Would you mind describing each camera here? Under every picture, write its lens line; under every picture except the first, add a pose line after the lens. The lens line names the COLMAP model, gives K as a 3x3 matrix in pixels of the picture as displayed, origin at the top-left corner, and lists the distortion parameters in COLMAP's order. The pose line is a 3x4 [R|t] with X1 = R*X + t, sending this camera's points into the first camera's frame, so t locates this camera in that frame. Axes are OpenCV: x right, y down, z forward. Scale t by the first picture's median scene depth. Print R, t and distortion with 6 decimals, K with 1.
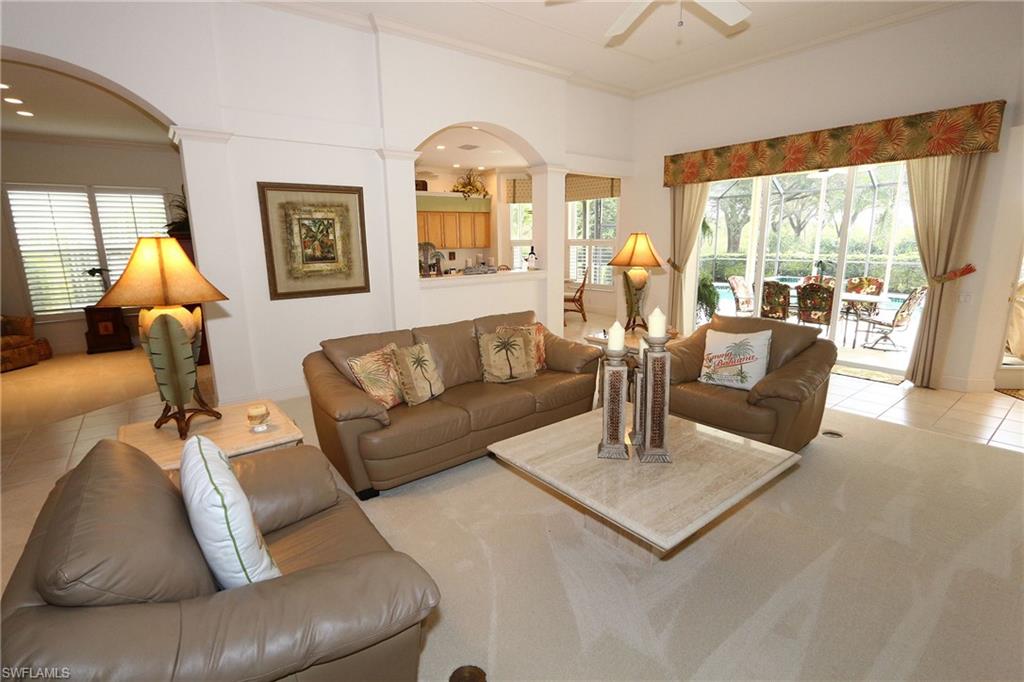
lens RADIAL K [[469.4, 0, 509.9], [0, 469.4, 337.7], [0, 0, 1]] dist [-0.011725, 0.000531]
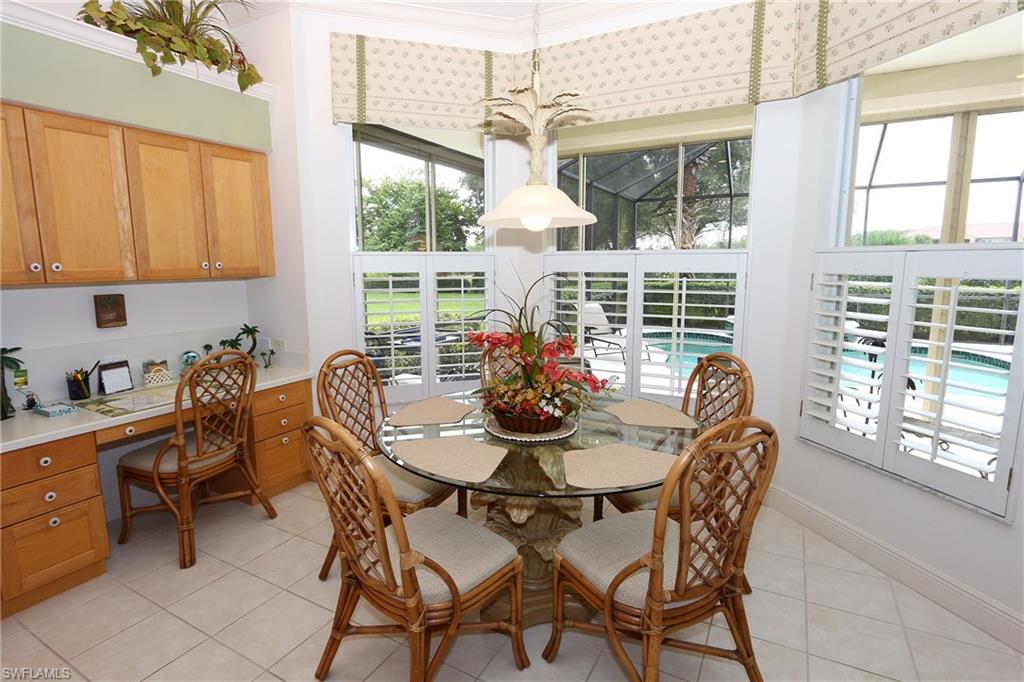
lens RADIAL K [[505.7, 0, 509.0], [0, 505.7, 339.1], [0, 0, 1]] dist [-0.022626, -0.000882]
pose [[0.914760, -0.050060, 0.400884, -0.037655], [0.072680, 0.996495, -0.041408, -0.137018], [-0.397406, 0.067014, 0.915193, 0.696216]]
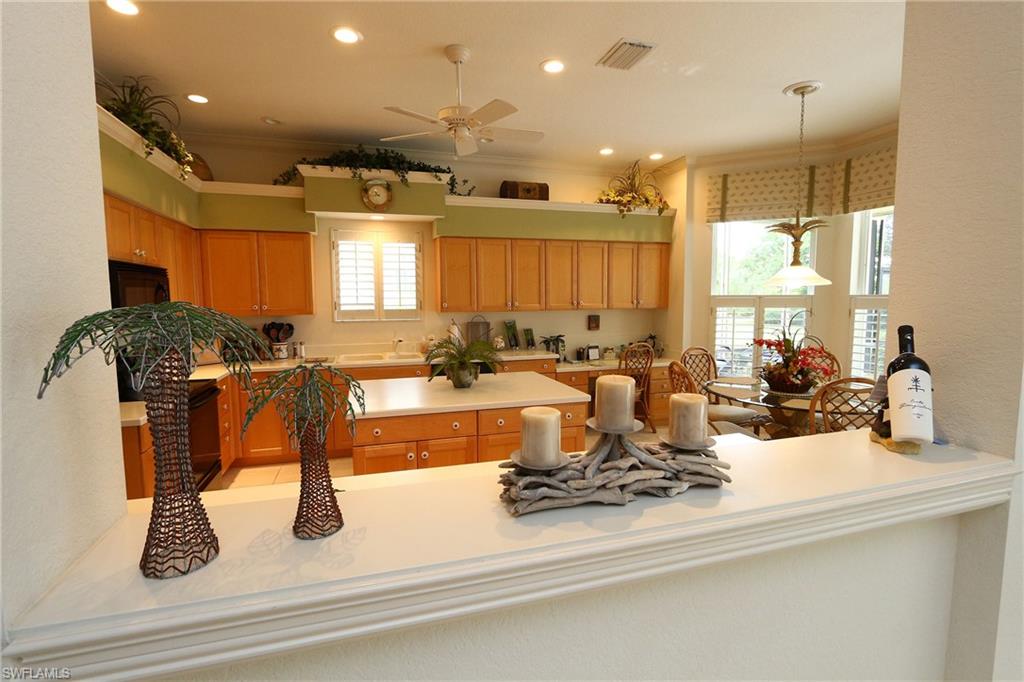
lens RADIAL K [[469.4, 0, 509.9], [0, 469.4, 337.7], [0, 0, 1]] dist [-0.011725, 0.000531]
pose [[0.937996, 0.038493, -0.344503, -0.026668], [-0.077351, 0.992000, -0.099766, -0.098328], [0.337907, 0.120228, 0.933469, 0.476401]]
